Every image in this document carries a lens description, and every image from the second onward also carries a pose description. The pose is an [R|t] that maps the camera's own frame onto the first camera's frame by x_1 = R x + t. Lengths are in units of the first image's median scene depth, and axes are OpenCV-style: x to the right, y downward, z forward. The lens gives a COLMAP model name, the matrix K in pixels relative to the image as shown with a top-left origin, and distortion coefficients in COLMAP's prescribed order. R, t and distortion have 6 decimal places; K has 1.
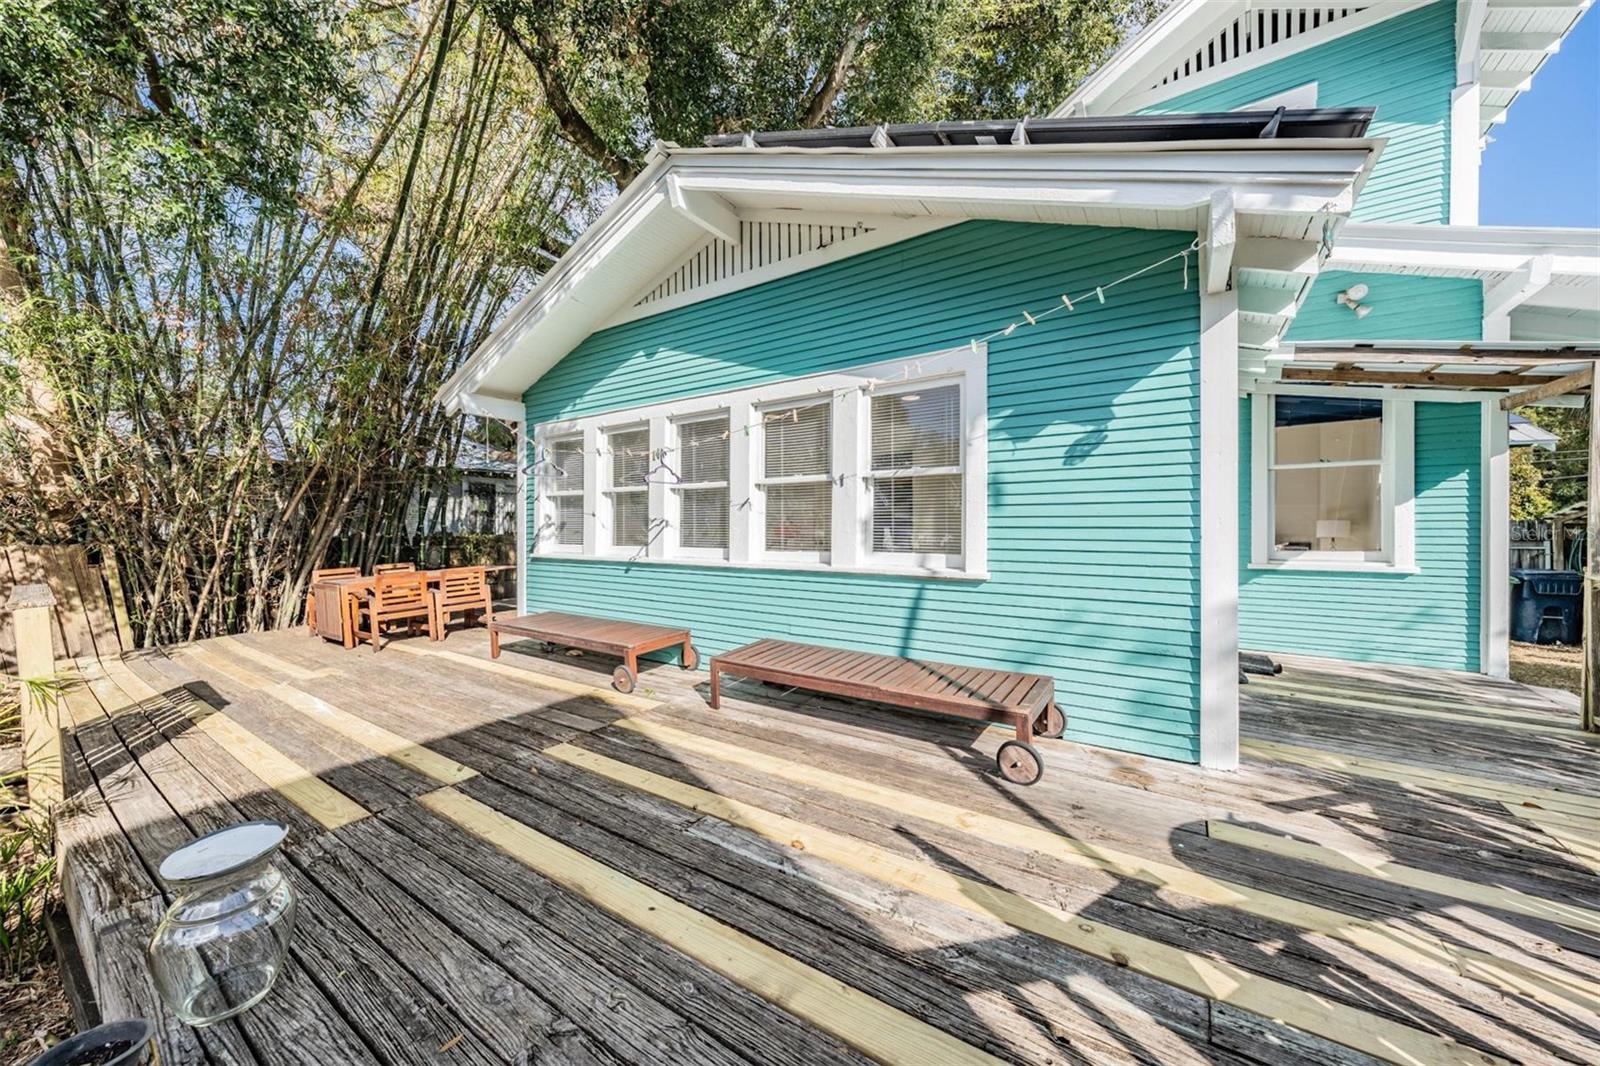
lens RADIAL K [[599.0, 0, 790.3], [0, 599.0, 529.2], [0, 0, 1]] dist [-0.006195, 0.000764]
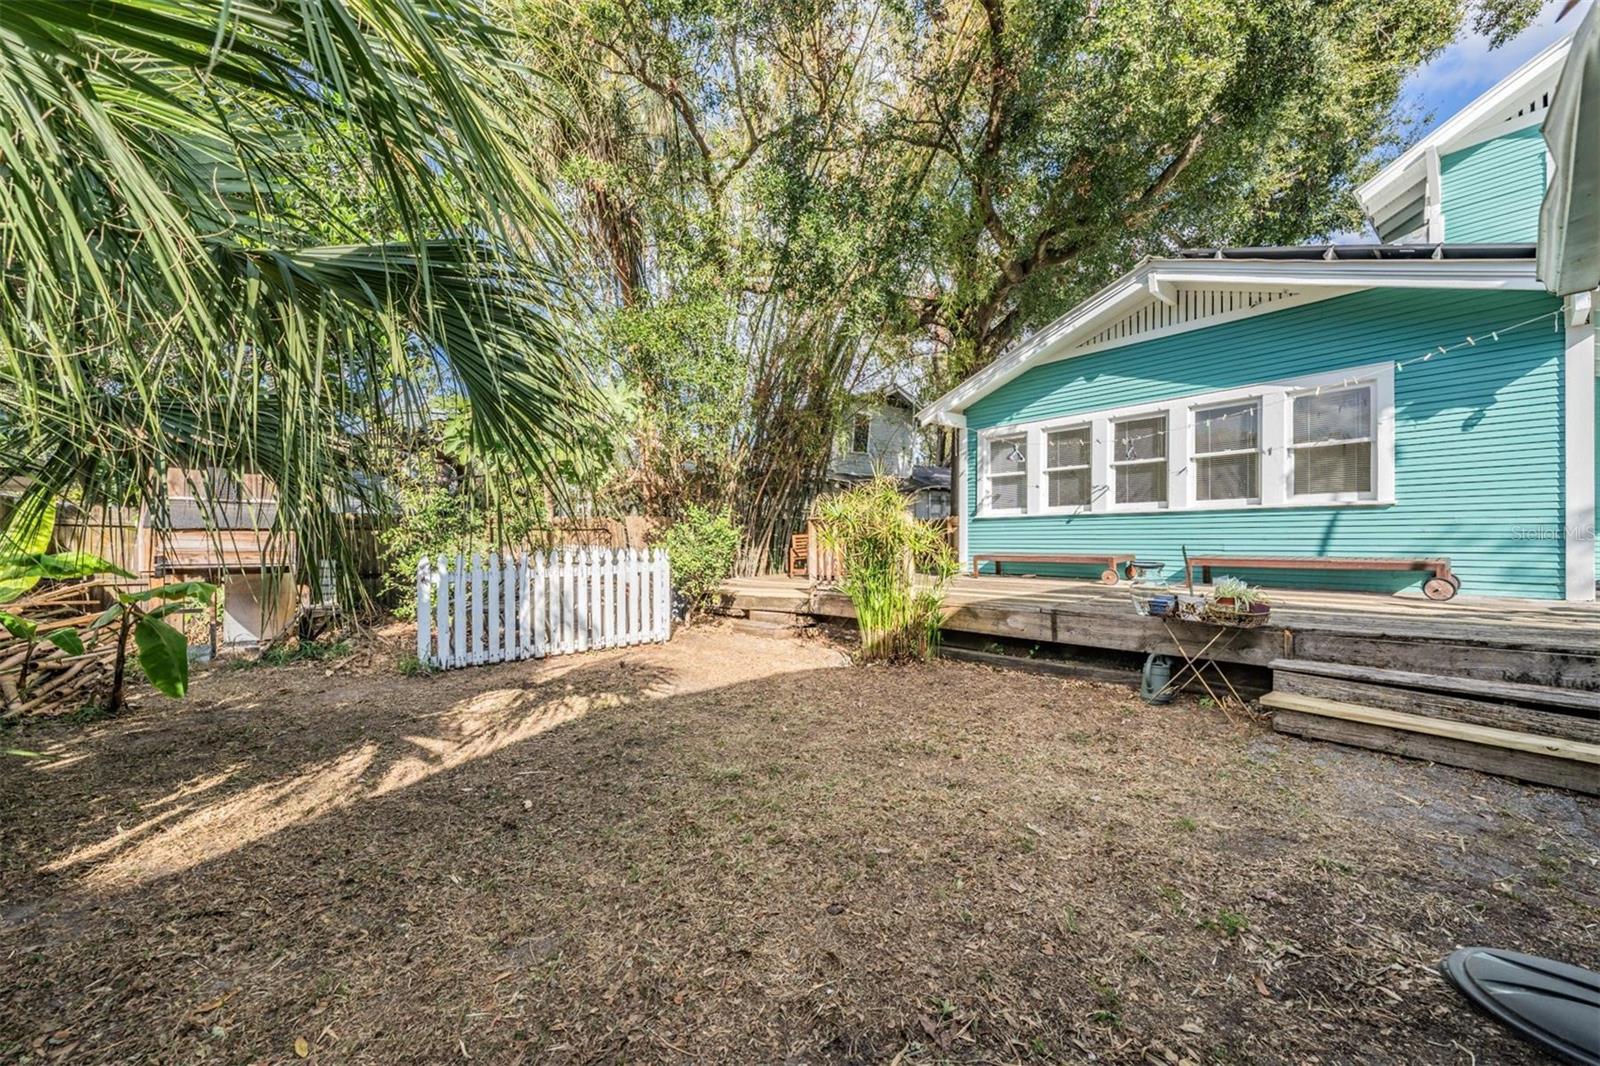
lens RADIAL K [[599.0, 0, 809.3], [0, 599.0, 537.6], [0, 0, 1]] dist [-0.006195, 0.000764]
pose [[0.957610, -0.000329, -0.288067, -0.634521], [0.000939, 0.999998, 0.001978, 0.145919], [0.288065, -0.002165, 0.957608, -0.886922]]
